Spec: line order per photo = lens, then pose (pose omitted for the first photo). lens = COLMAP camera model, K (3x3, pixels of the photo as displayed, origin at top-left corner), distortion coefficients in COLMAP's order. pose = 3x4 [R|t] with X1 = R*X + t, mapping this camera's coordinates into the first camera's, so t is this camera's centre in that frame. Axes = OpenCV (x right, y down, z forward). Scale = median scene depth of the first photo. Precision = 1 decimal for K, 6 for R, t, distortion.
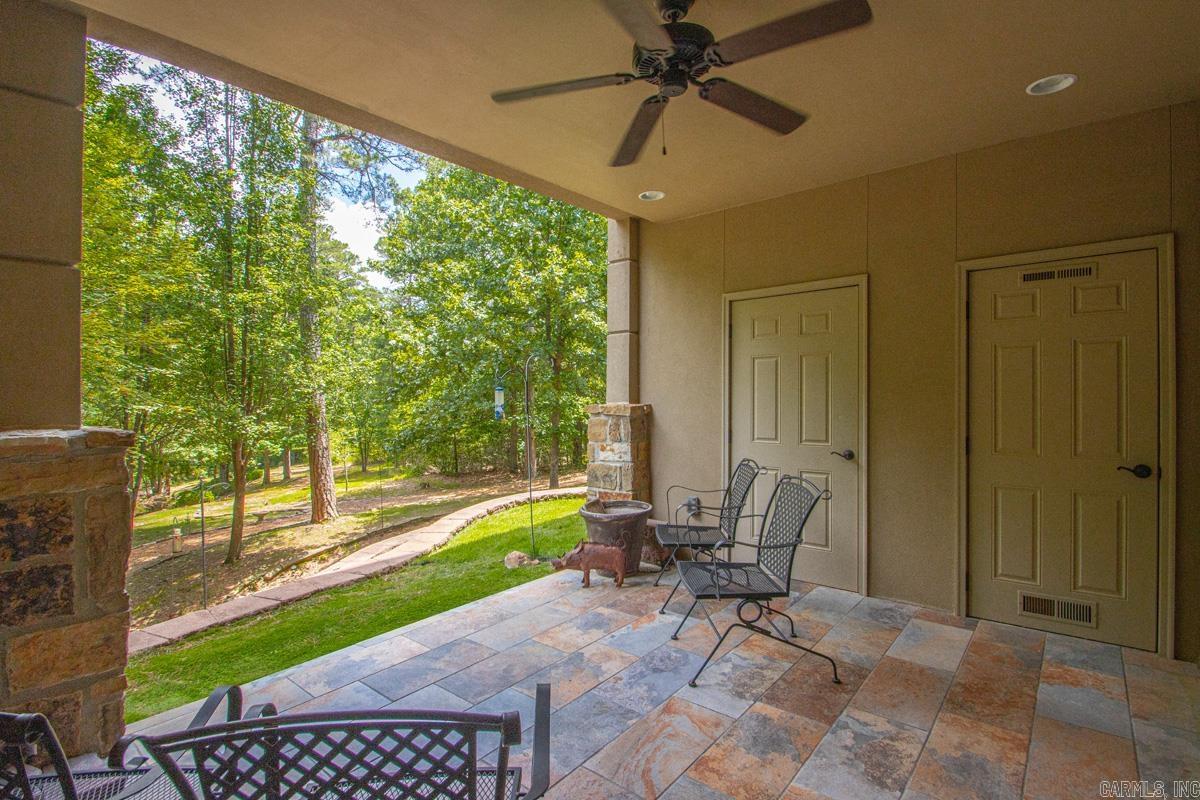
lens RADIAL K [[565.5, 0, 601.2], [0, 565.5, 395.3], [0, 0, 1]] dist [0.000194, -0.000364]
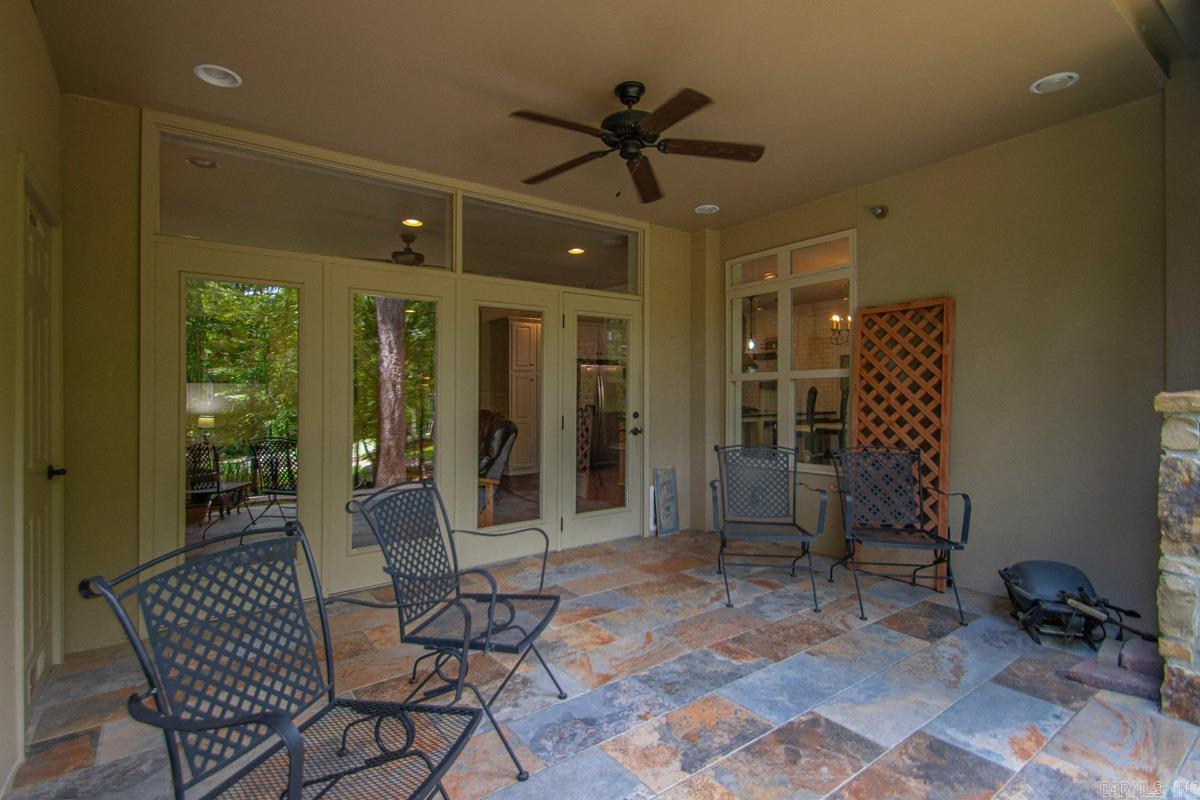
lens RADIAL K [[565.5, 0, 601.2], [0, 565.5, 395.3], [0, 0, 1]] dist [0.000194, -0.000364]
pose [[-0.972469, 0.015260, 0.232533, -0.119127], [0.014882, 0.999884, -0.003379, 0.036315], [-0.232558, 0.000174, -0.972583, 1.932173]]
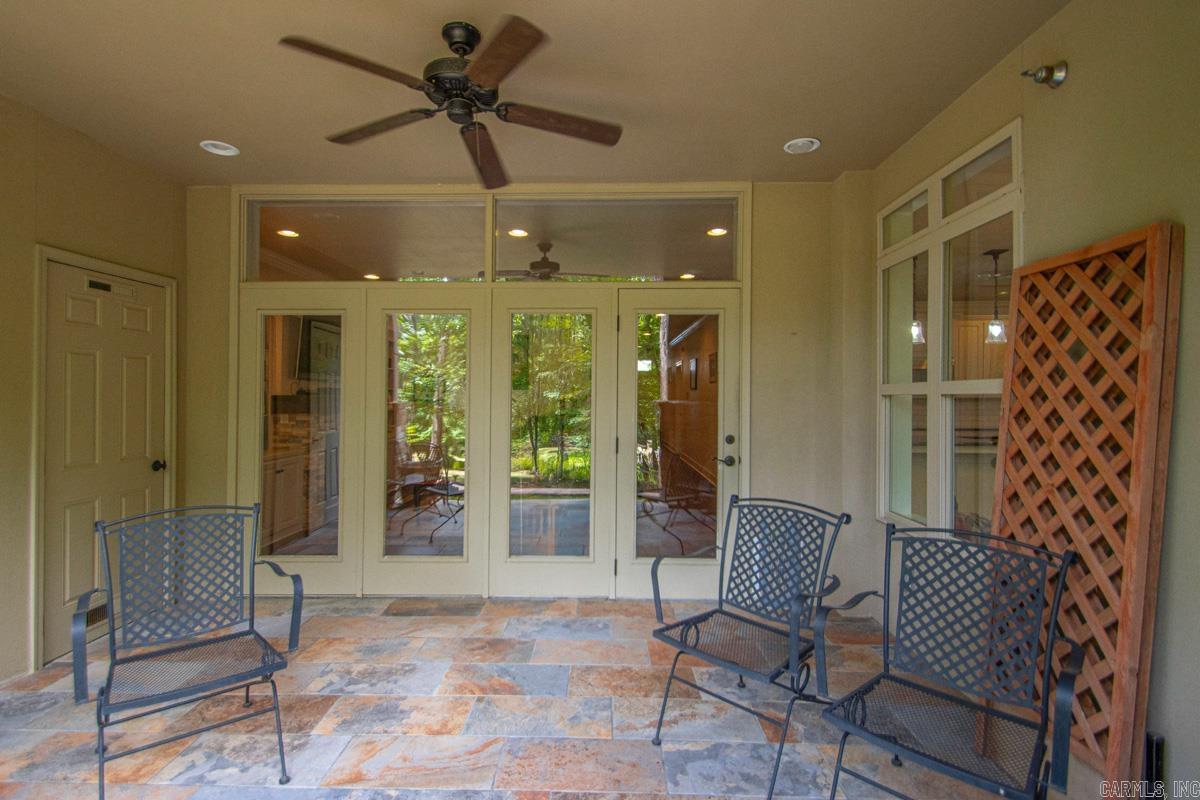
lens RADIAL K [[588.2, 0, 598.5], [0, 588.2, 384.4], [0, 0, 1]] dist [0.034359, -0.027170]
pose [[-0.634309, 0.021064, 0.772793, -0.772750], [0.001787, 0.999666, -0.025781, -0.005953], [-0.773077, -0.014972, -0.634135, 1.234855]]
